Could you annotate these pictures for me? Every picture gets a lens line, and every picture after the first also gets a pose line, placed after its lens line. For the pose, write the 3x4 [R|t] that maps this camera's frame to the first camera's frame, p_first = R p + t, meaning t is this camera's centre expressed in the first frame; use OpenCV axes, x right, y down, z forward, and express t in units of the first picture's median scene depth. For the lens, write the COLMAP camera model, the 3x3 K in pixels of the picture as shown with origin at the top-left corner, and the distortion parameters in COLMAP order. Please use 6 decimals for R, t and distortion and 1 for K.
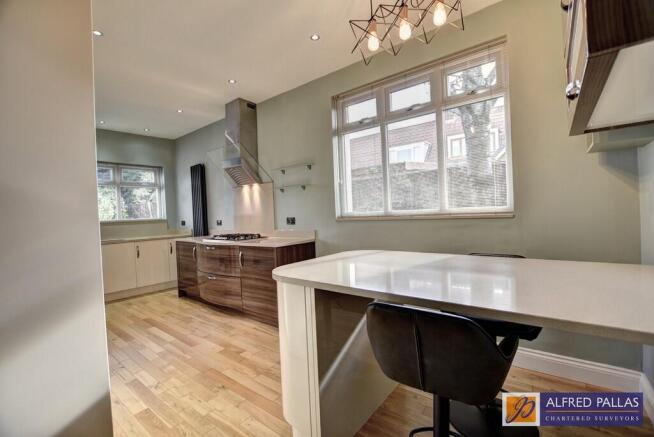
lens RADIAL K [[289.0, 0, 327.0], [0, 289.0, 218.5], [0, 0, 1]] dist [-0.034245, 0.000532]
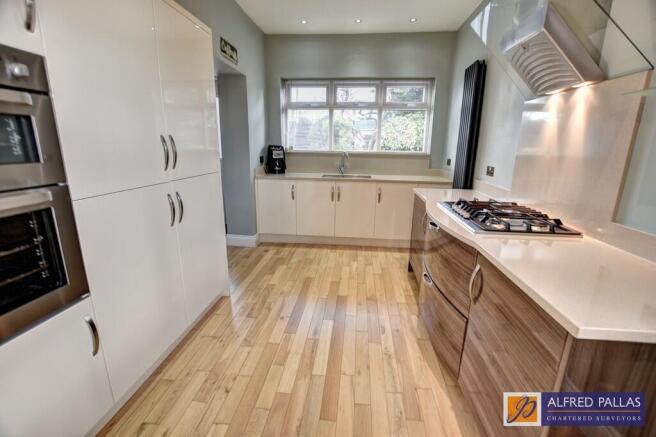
lens RADIAL K [[289.9, 0, 328.0], [0, 289.9, 218.5], [0, 0, 1]] dist [-0.034245, 0.000532]
pose [[0.533365, 0.254469, -0.806702, -0.091148], [-0.050111, 0.961508, 0.270170, -0.035130], [0.844400, -0.103675, 0.525586, 0.519277]]
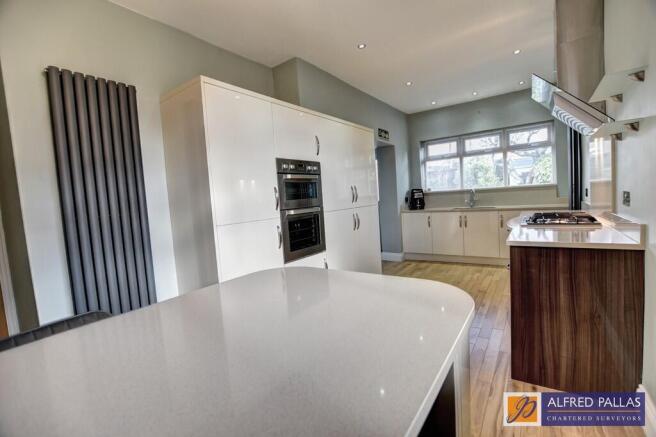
lens RADIAL K [[289.9, 0, 328.0], [0, 289.9, 218.5], [0, 0, 1]] dist [-0.034245, 0.000532]
pose [[0.047697, 0.108276, -0.992976, 0.295070], [0.049047, 0.992654, 0.110597, -0.031413], [0.997657, -0.053978, 0.042036, 0.433347]]
